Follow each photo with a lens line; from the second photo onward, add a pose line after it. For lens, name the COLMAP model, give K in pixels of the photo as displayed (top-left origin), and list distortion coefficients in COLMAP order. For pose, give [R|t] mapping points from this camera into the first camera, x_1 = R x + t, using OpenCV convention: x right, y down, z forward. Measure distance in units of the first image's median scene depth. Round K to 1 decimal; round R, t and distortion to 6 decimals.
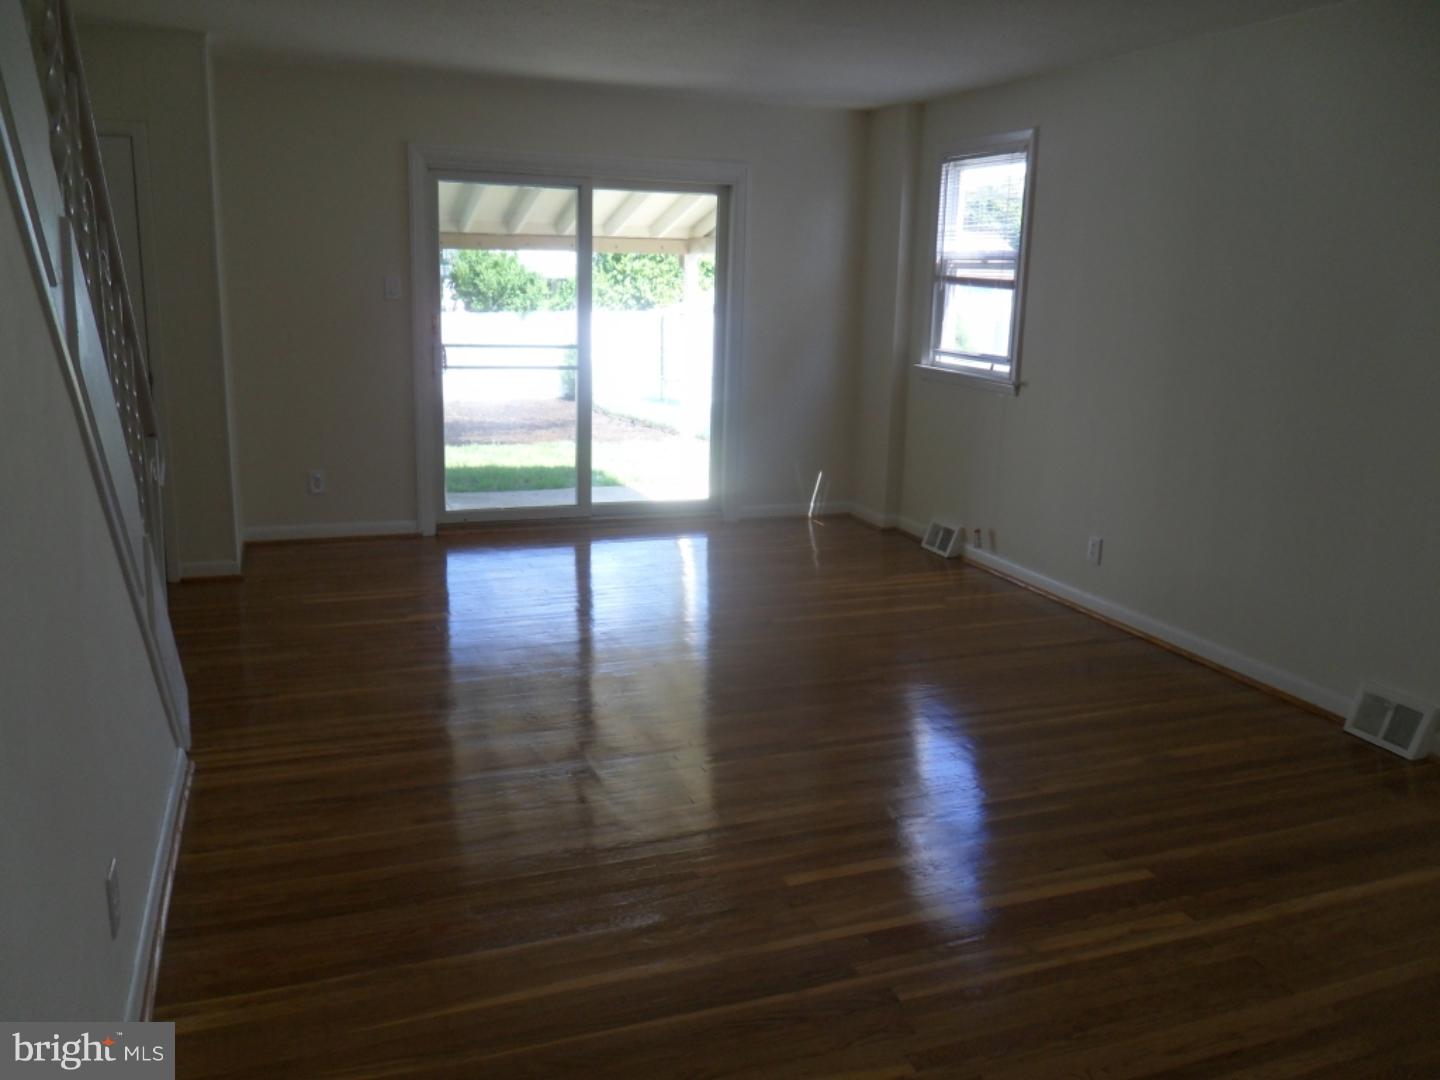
lens RADIAL K [[1176.9, 0, 720.0], [0, 1176.9, 540.0], [0, 0, 1]] dist [0.004841, -0.061966]
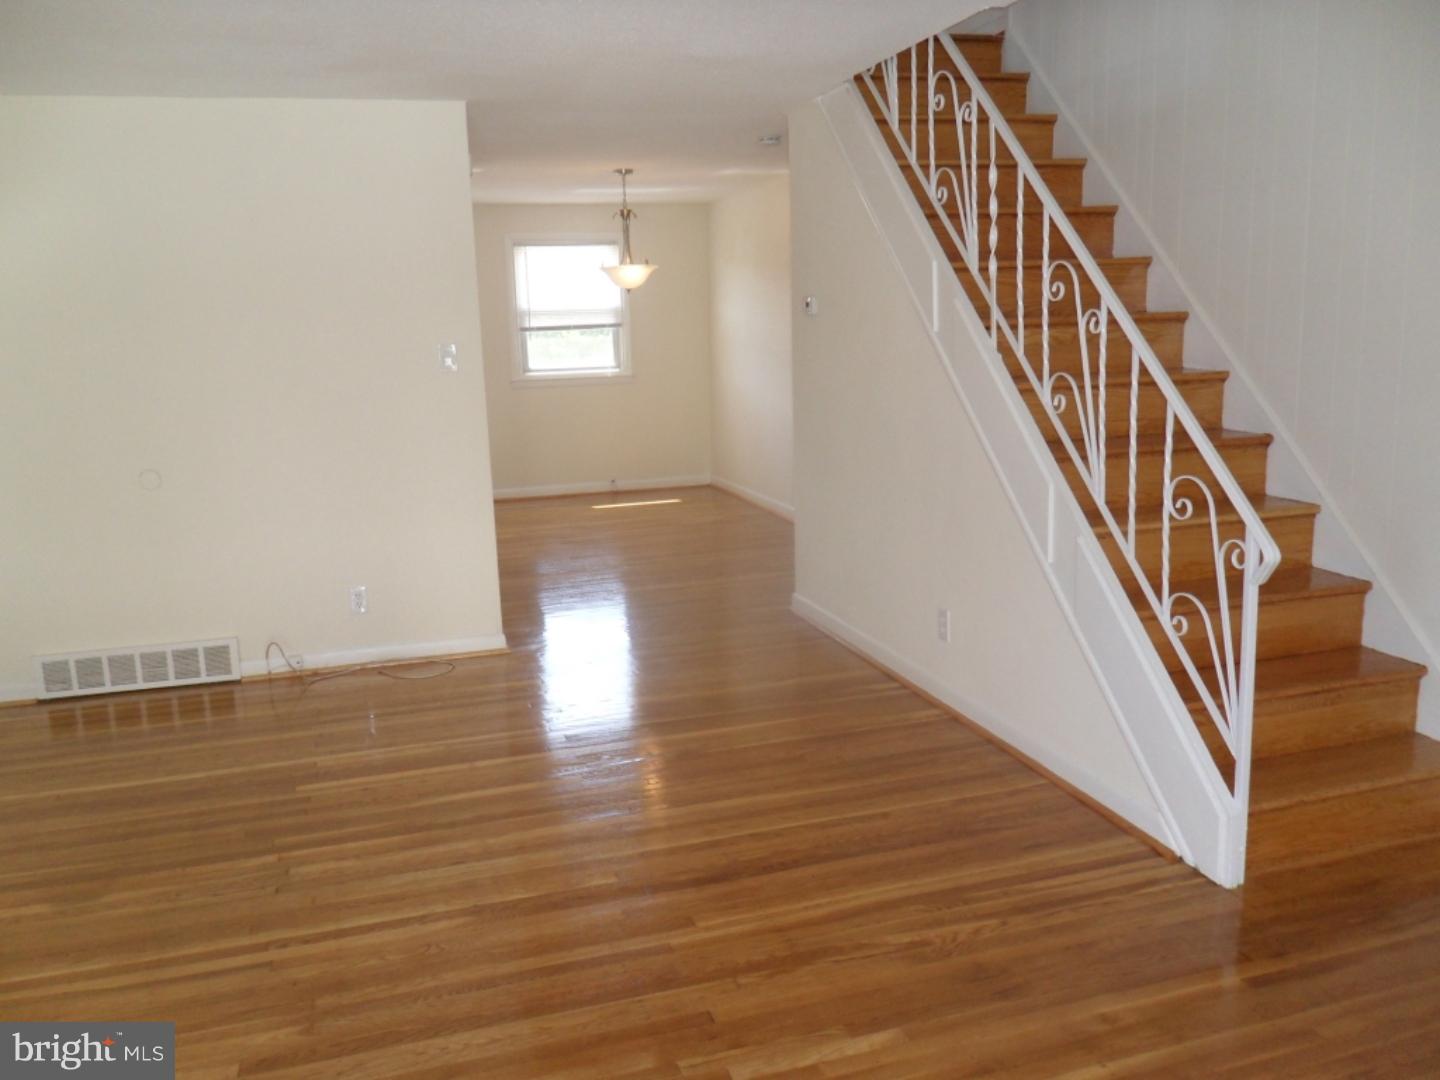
lens RADIAL K [[1176.9, 0, 720.0], [0, 1176.9, 540.0], [0, 0, 1]] dist [0.004841, -0.061966]
pose [[-0.998829, -0.001635, 0.048361, -0.158388], [0.017720, 0.917647, 0.397002, -0.459595], [-0.045028, 0.397394, -0.916543, 1.986645]]
